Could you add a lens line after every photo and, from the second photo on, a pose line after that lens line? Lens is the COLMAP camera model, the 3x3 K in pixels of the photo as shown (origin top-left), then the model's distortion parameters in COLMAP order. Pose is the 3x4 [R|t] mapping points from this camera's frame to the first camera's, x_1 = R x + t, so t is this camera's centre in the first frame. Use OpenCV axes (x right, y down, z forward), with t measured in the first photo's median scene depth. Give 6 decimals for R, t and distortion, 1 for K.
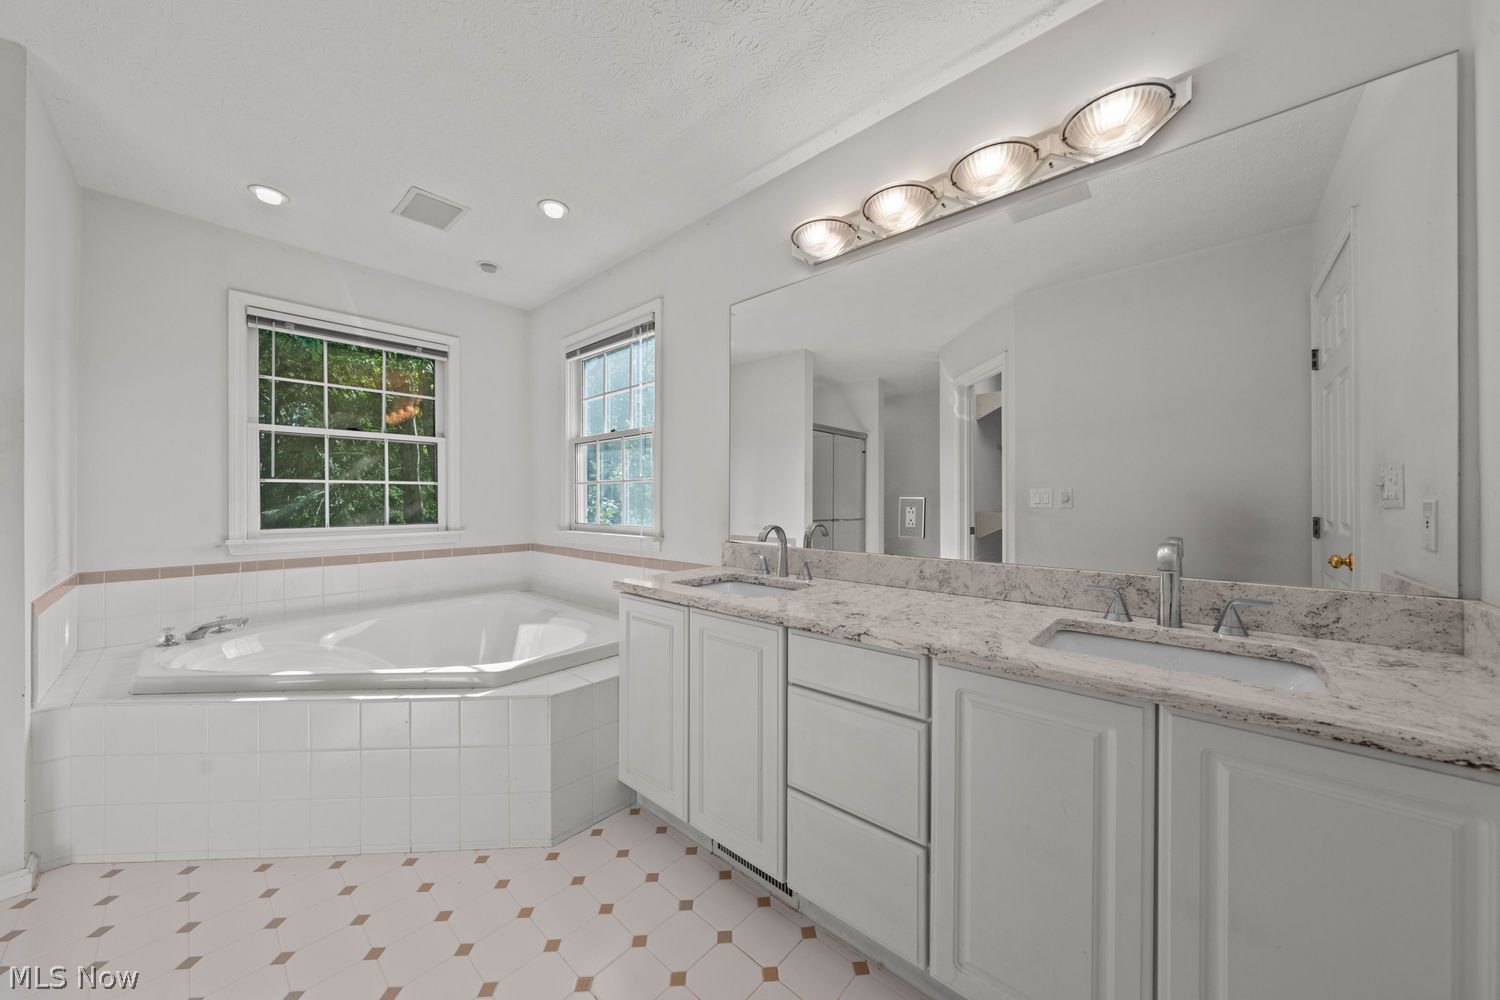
lens RADIAL K [[514.5, 0, 753.1], [0, 514.5, 500.2], [0, 0, 1]] dist [-0.000299, 0.000002]
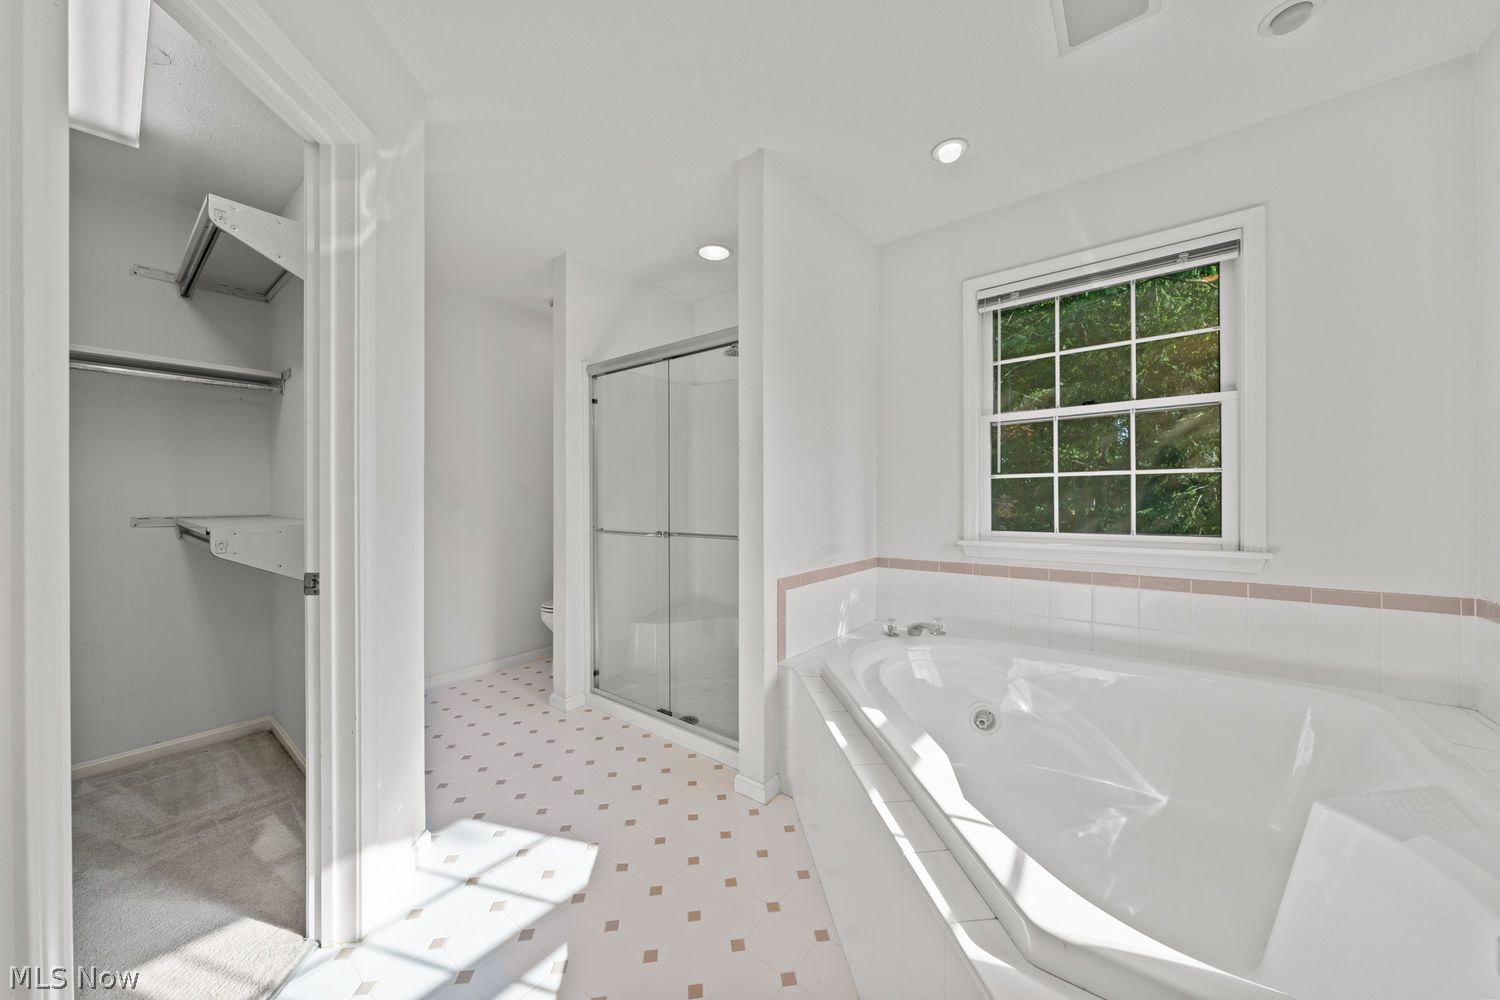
lens RADIAL K [[514.5, 0, 758.7], [0, 514.5, 500.4], [0, 0, 1]] dist [-0.000299, 0.000002]
pose [[0.076386, 0.001306, -0.997077, -0.075504], [0.001548, 0.999998, 0.001428, 0.001363], [0.997077, -0.001653, 0.076383, 0.502887]]
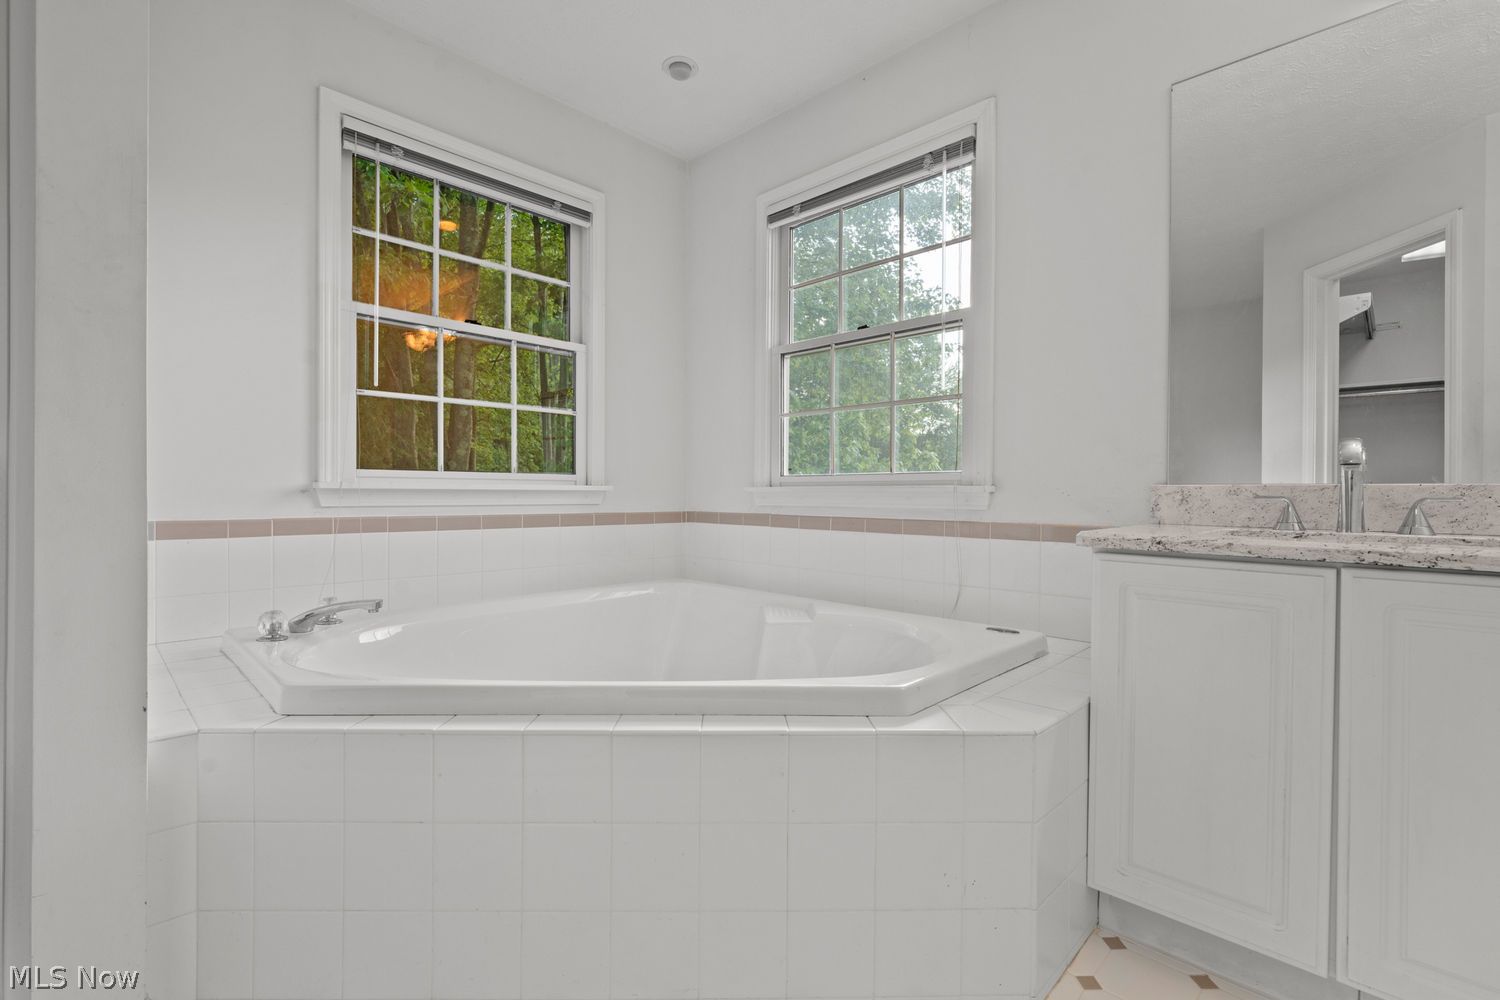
lens RADIAL K [[674.2, 0, 753.1], [0, 674.2, 498.8], [0, 0, 1]] dist [-0.001607, 0.000940]
pose [[0.999296, 0.007853, -0.036692, -0.422086], [-0.007589, 0.999944, 0.007333, 0.081781], [0.036748, -0.007049, 0.999300, 0.176001]]
